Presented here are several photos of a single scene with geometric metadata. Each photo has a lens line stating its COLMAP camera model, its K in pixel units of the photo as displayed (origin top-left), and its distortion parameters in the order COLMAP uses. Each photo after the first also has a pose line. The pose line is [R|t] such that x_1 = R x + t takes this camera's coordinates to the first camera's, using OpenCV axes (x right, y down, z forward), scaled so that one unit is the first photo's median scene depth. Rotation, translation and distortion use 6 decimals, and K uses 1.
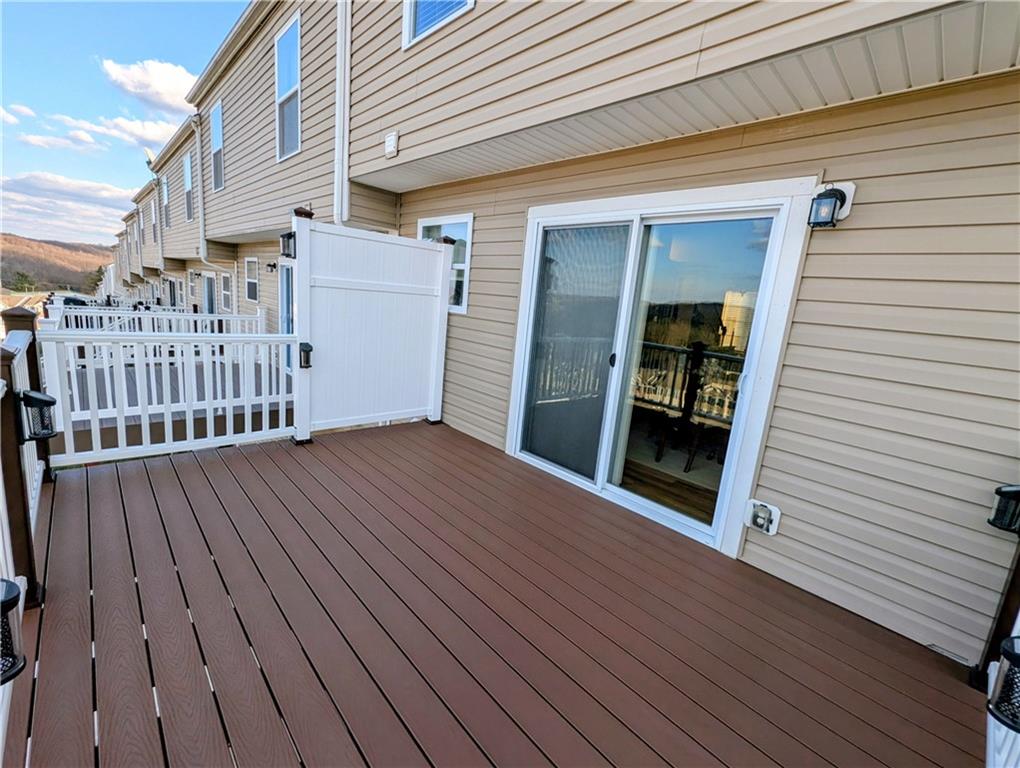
lens RADIAL K [[421.2, 0, 506.5], [0, 421.2, 381.1], [0, 0, 1]] dist [0.000014, -0.000195]
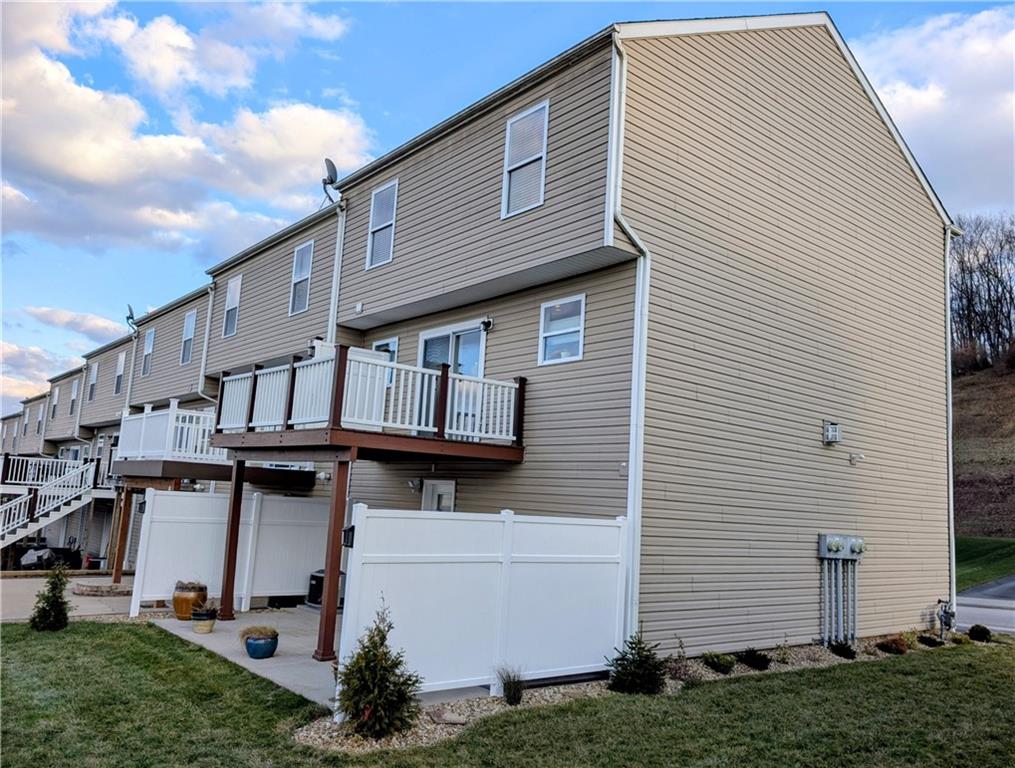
lens RADIAL K [[793.5, 0, 522.3], [0, 793.5, 380.1], [0, 0, 1]] dist [0.013323, -0.008895]
pose [[0.996754, -0.042701, -0.068255, 0.765043], [0.016076, 0.936247, -0.350975, 1.135738], [0.078890, 0.348738, 0.933894, -2.418751]]
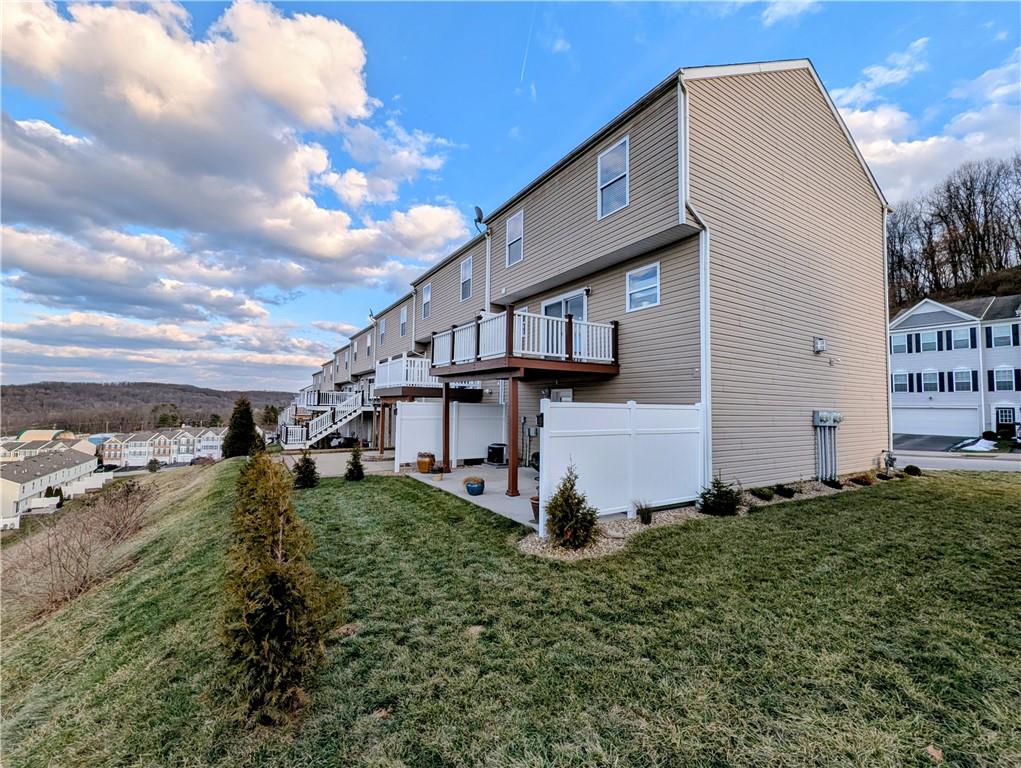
lens RADIAL K [[421.6, 0, 507.0], [0, 421.6, 381.1], [0, 0, 1]] dist [0.000014, -0.000195]
pose [[0.972672, -0.088082, -0.214825, 0.435602], [0.027601, 0.962551, -0.269692, 1.088564], [0.230535, 0.256393, 0.938678, -2.065769]]
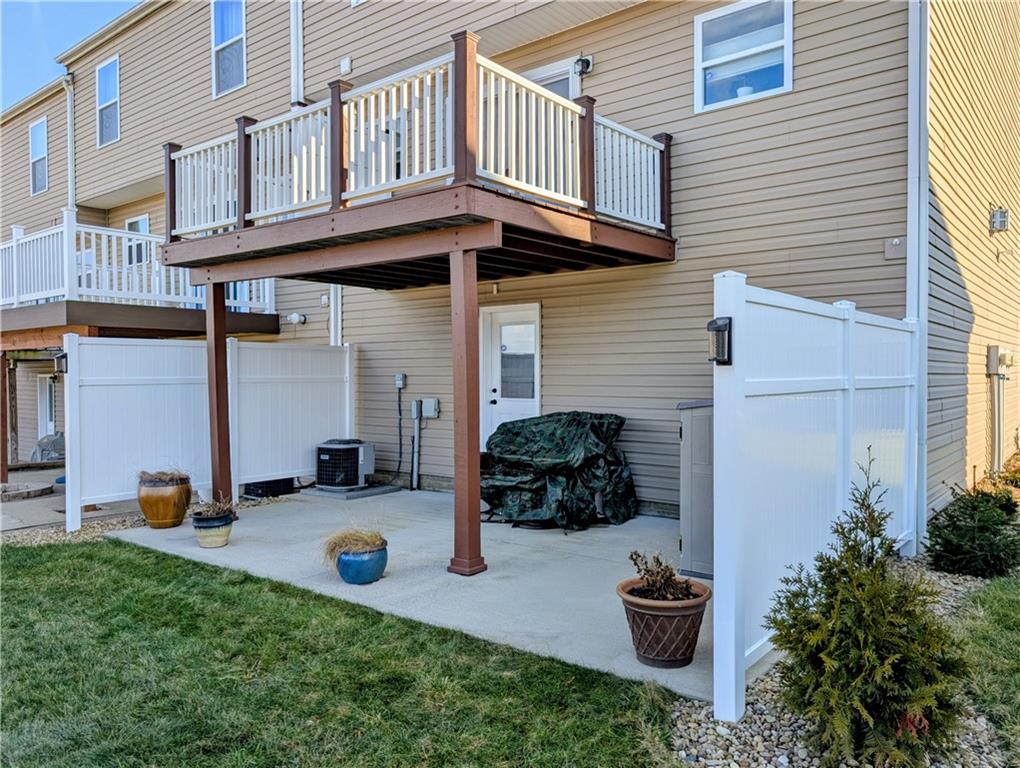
lens RADIAL K [[751.6, 0, 514.1], [0, 751.6, 386.7], [0, 0, 1]] dist [0.002269, -0.000533]
pose [[0.987967, -0.096527, 0.120845, -0.117011], [0.116151, 0.978987, -0.167609, 0.972638], [-0.102127, 0.179628, 0.978419, -1.326385]]
